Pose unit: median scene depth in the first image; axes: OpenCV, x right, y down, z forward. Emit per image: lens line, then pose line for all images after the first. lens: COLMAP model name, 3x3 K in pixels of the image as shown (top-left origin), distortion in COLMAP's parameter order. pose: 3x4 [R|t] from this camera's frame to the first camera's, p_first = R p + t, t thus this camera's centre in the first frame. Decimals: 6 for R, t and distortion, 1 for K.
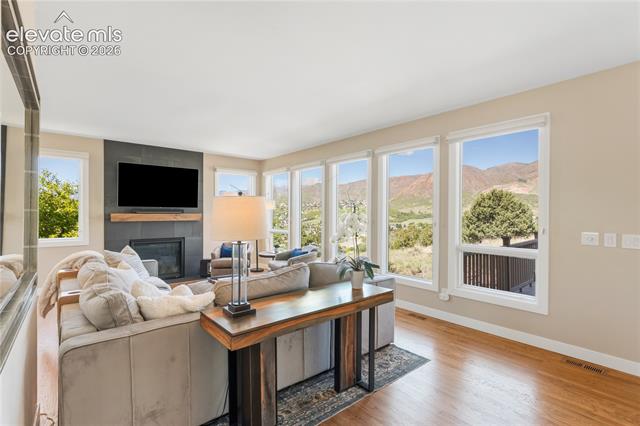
lens RADIAL K [[298.9, 0, 307.0], [0, 298.9, 213.9], [0, 0, 1]] dist [-0.000552, -0.000259]
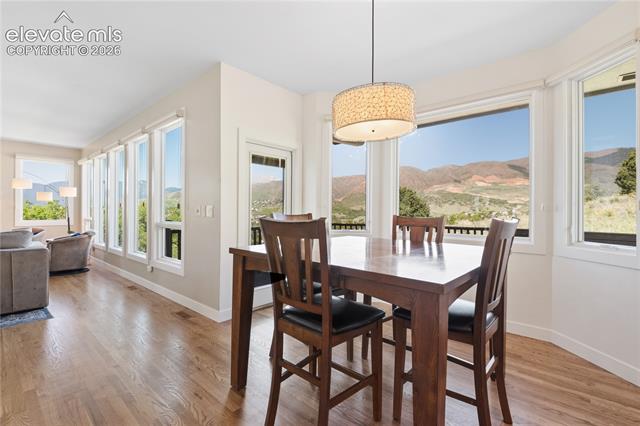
lens RADIAL K [[294.8, 0, 312.1], [0, 294.8, 211.7], [0, 0, 1]] dist [-0.003688, -0.000621]
pose [[0.986191, -0.003098, 0.165585, 0.127203], [0.002908, 0.999995, 0.001389, 0.009026], [-0.165588, -0.000888, 0.986195, -0.028308]]
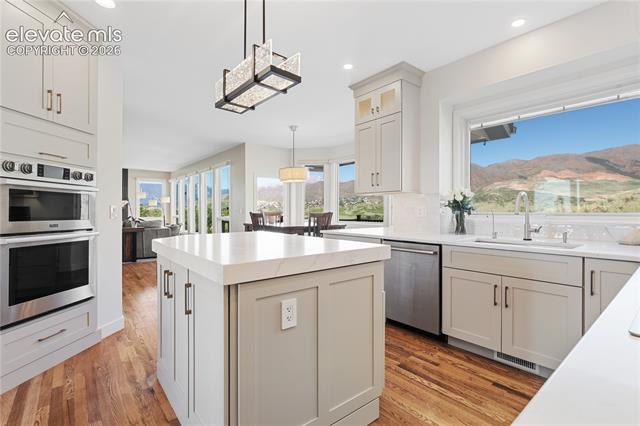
lens RADIAL K [[298.7, 0, 315.1], [0, 298.7, 213.4], [0, 0, 1]] dist [-0.001914, -0.000402]
pose [[0.999840, -0.007430, 0.016276, 0.167428], [0.007339, 0.999957, 0.005622, 0.010146], [-0.016317, -0.005502, 0.999852, -0.169714]]
